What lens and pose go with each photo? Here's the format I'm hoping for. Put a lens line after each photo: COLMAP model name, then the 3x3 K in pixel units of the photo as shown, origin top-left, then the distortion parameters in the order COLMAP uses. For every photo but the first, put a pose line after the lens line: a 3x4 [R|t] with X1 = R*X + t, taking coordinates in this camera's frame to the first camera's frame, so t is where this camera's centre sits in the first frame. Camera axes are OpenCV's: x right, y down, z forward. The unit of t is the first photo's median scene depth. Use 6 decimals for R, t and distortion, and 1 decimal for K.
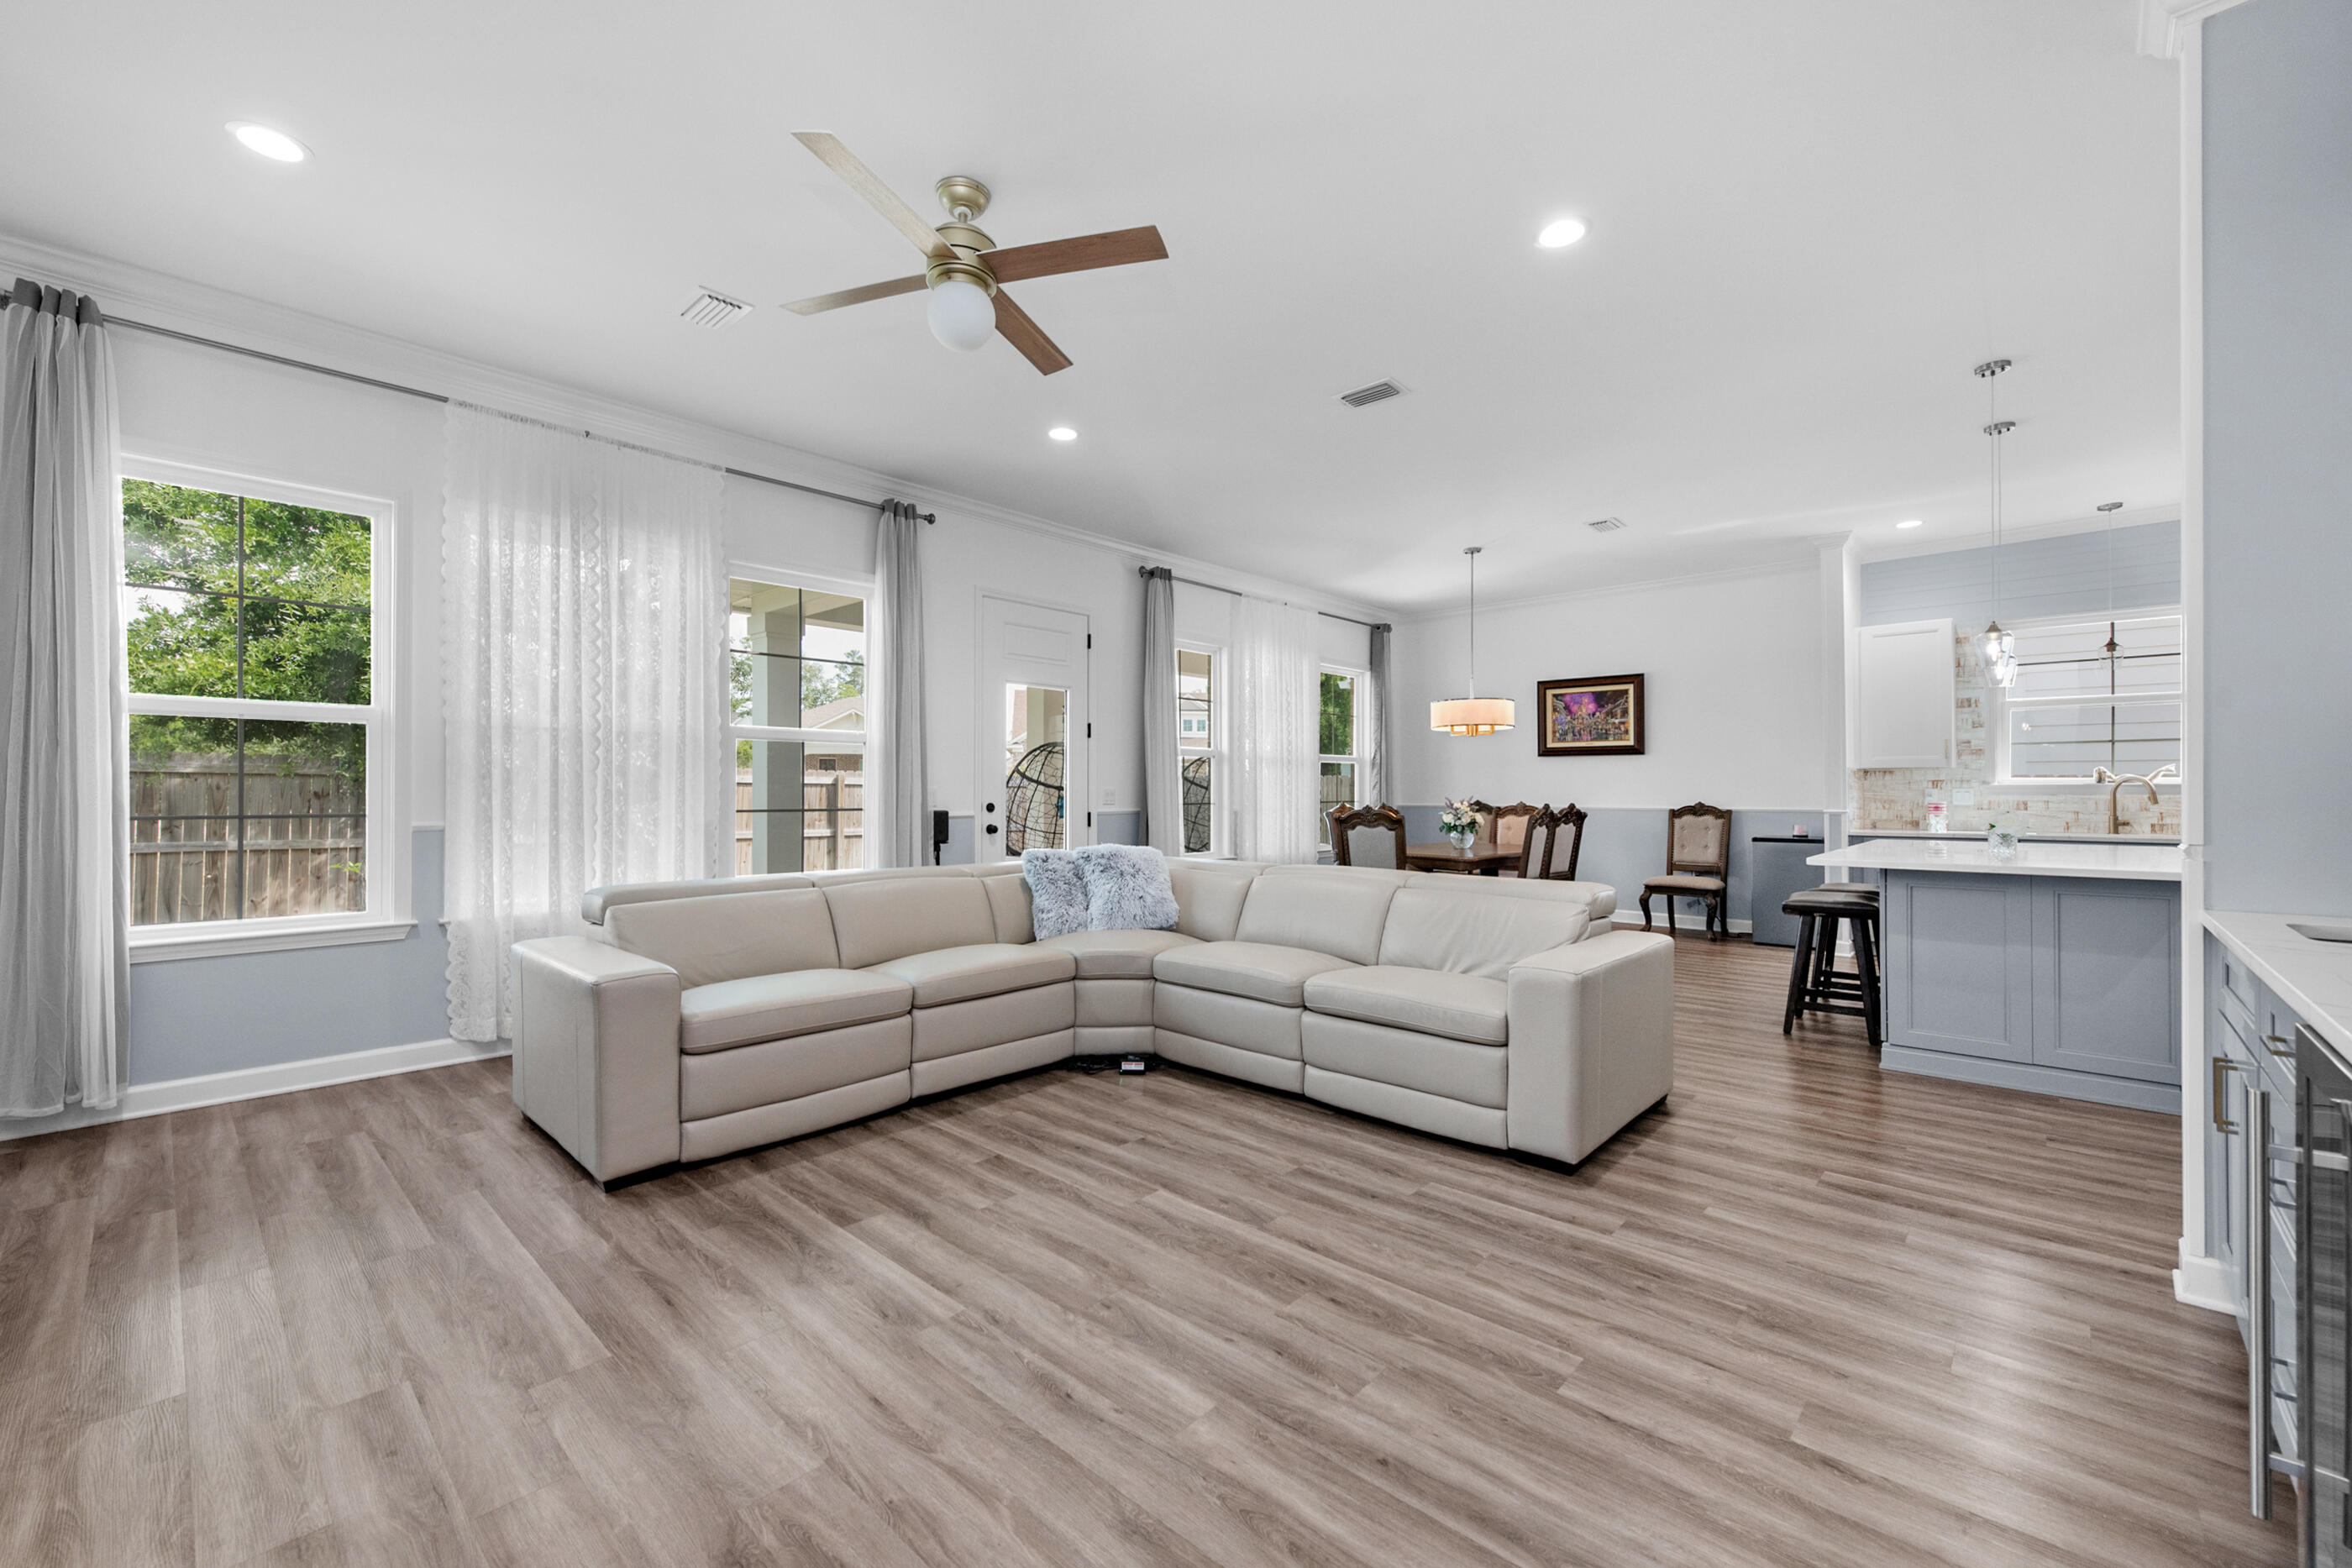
lens RADIAL K [[946.8, 0, 1195.0], [0, 946.8, 788.7], [0, 0, 1]] dist [0.013713, -0.000087]
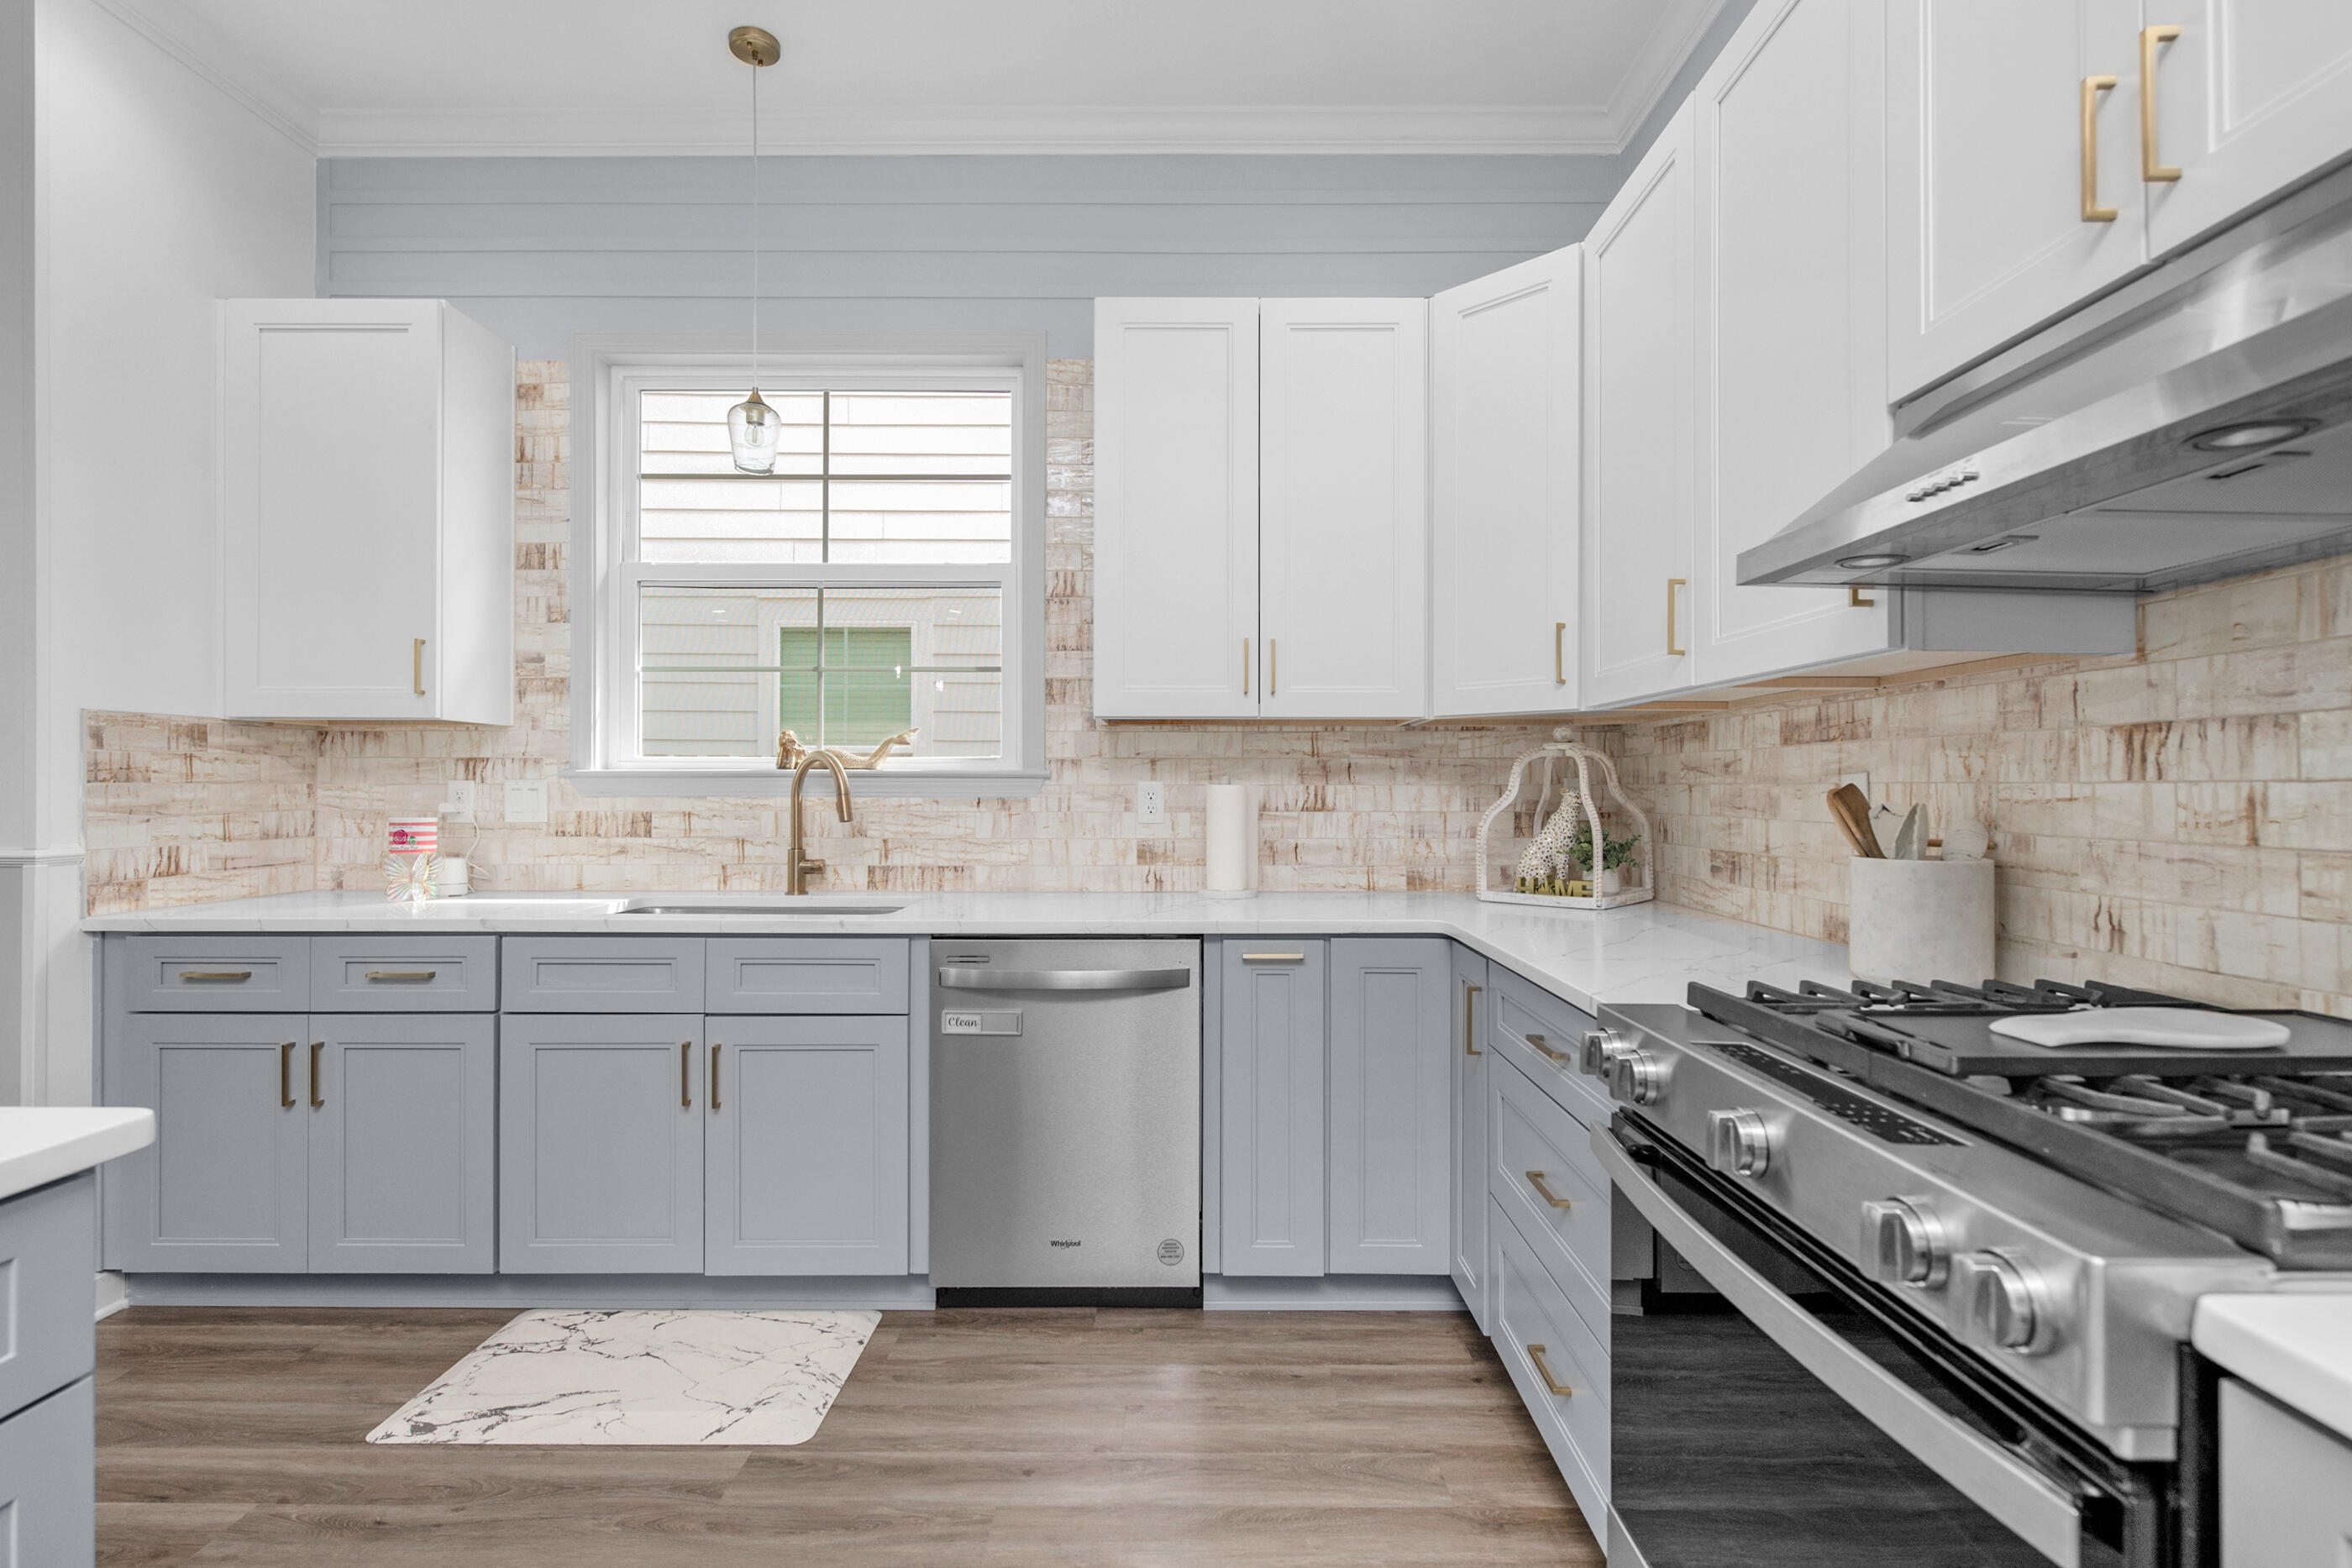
lens RADIAL K [[1094.8, 0, 1176.0], [0, 1094.8, 784.0], [0, 0, 1]] dist [-0.002260, -0.000083]
pose [[0.746337, 0.004803, 0.665551, 1.731286], [-0.007230, 0.999973, 0.000891, -0.002334], [-0.665529, -0.005477, 0.746352, 1.227545]]
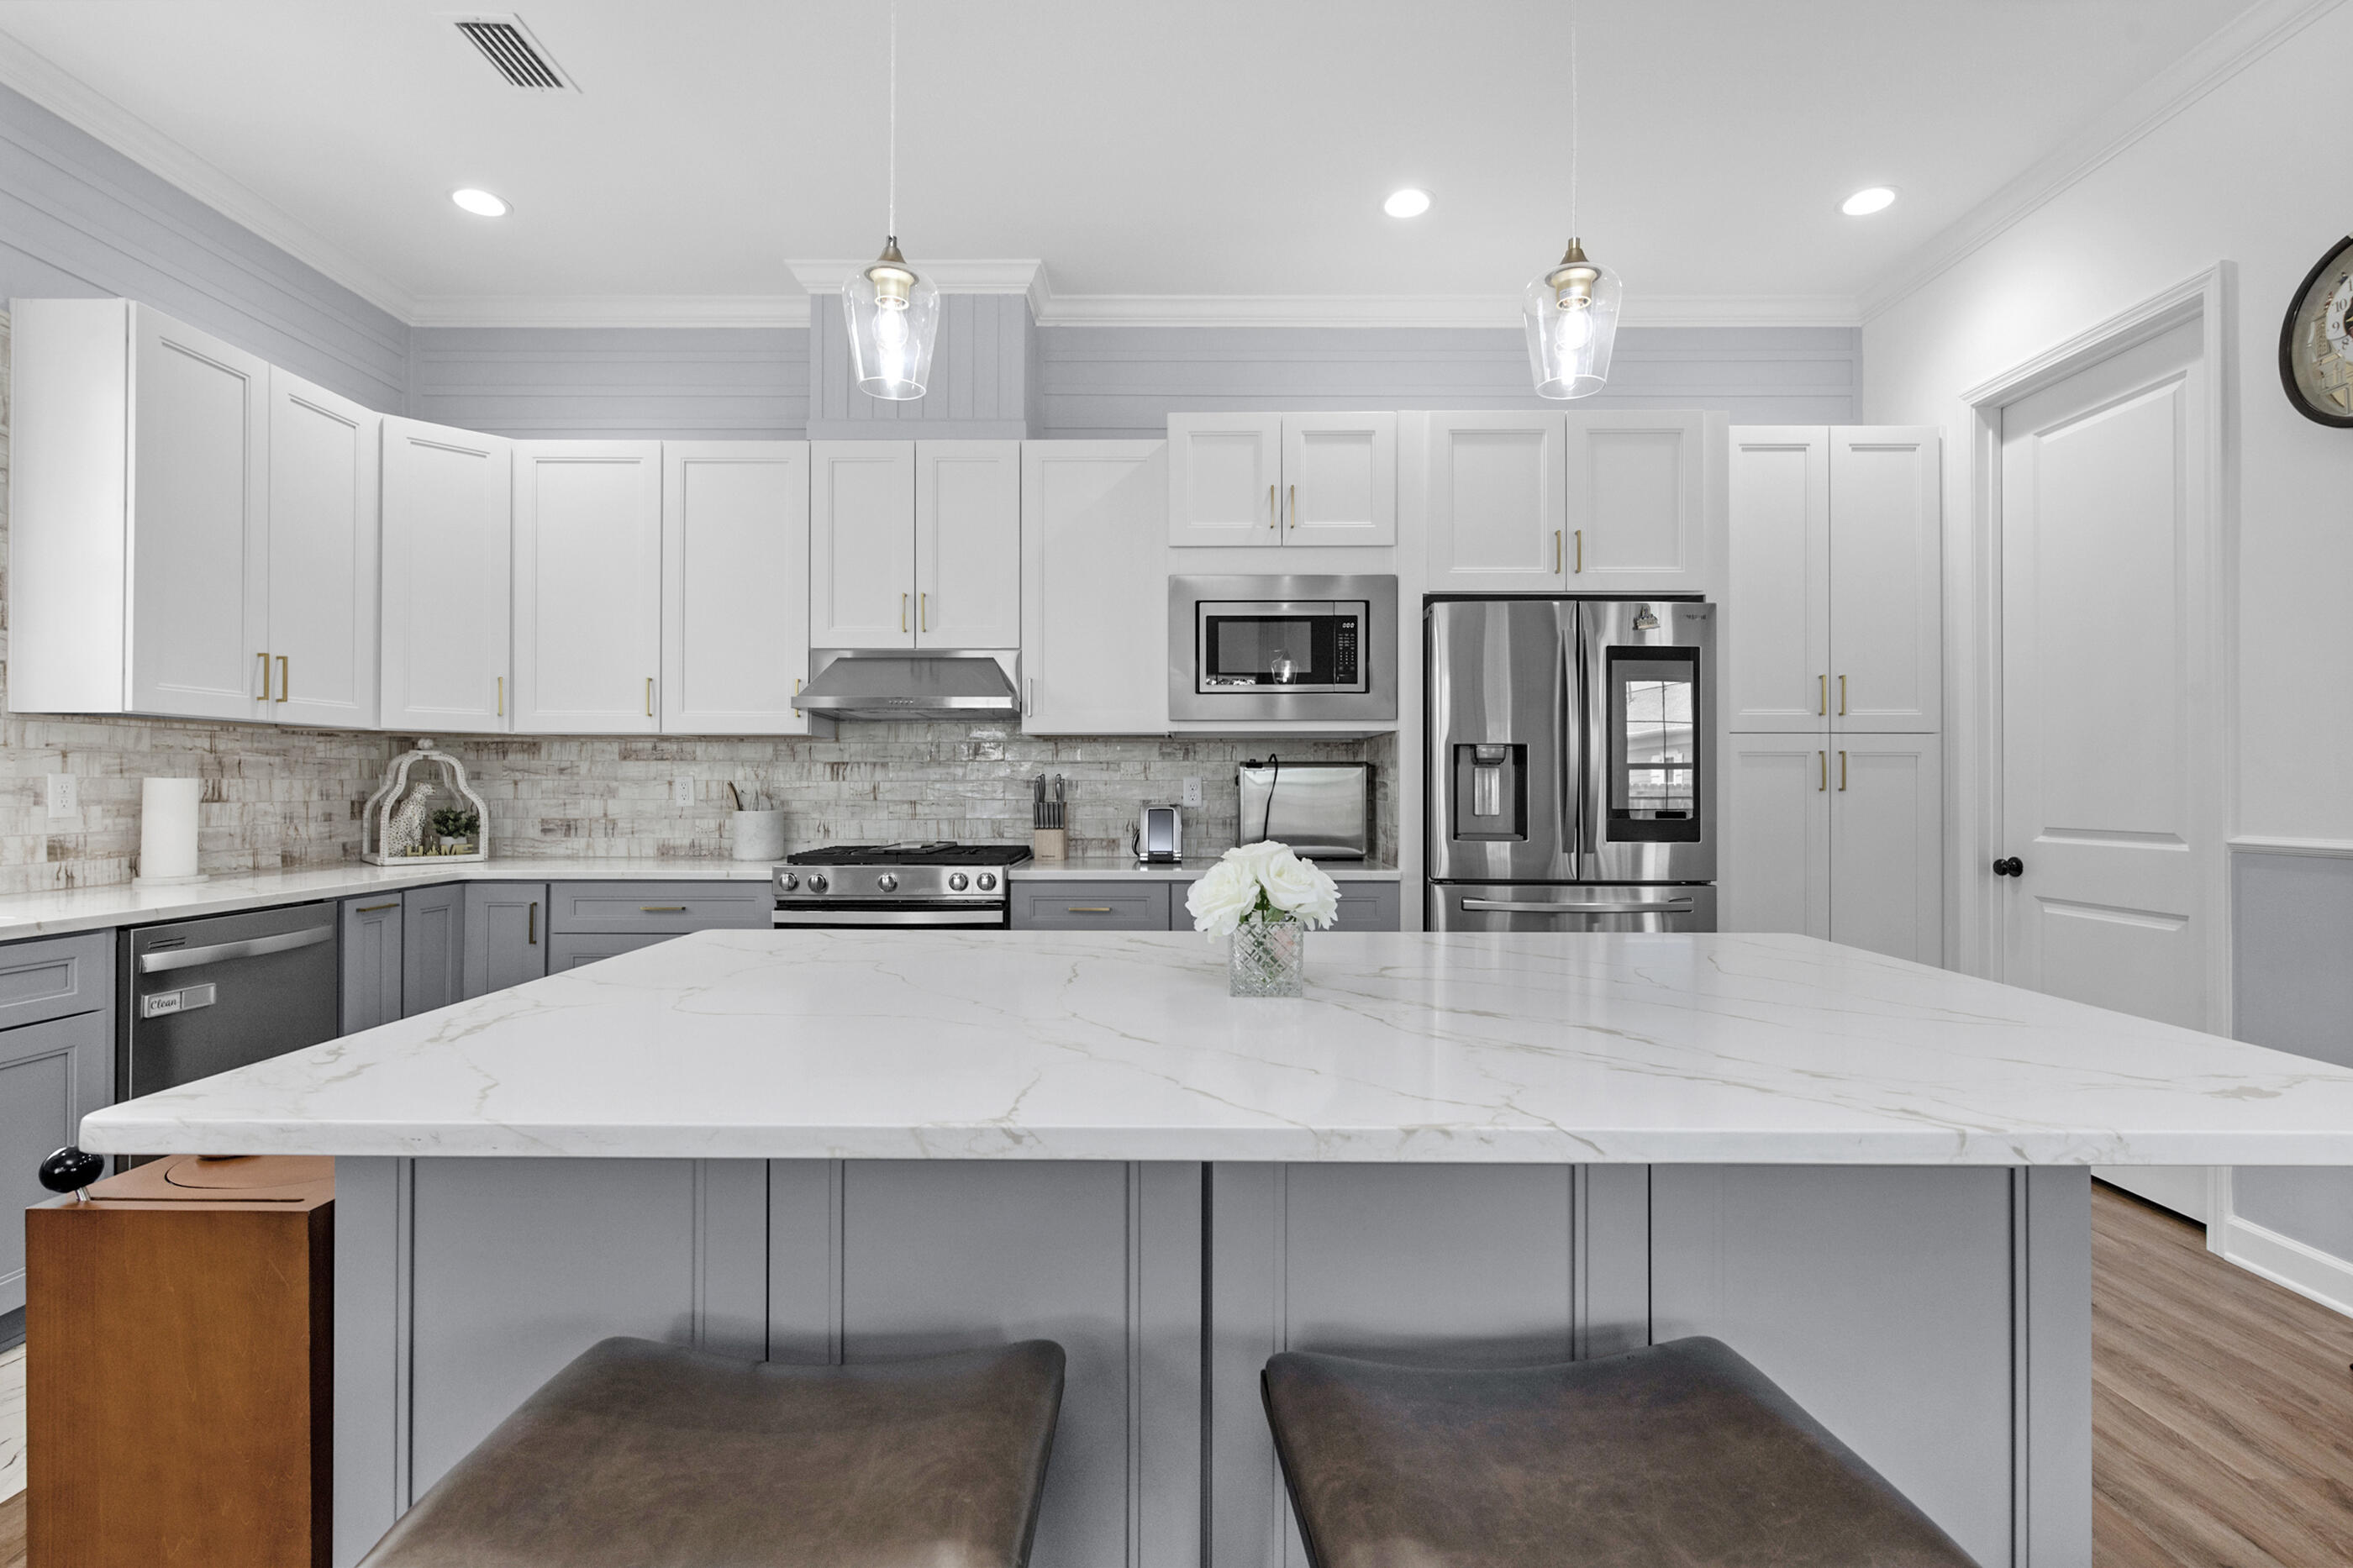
lens RADIAL K [[1095.3, 0, 1176.5], [0, 1095.3, 784.0], [0, 0, 1]] dist [-0.002260, -0.000083]
pose [[-0.667723, 0.000770, 0.744410, 0.956057], [-0.007087, 0.999948, -0.007391, 0.005769], [-0.744376, -0.010211, -0.667682, 1.955684]]
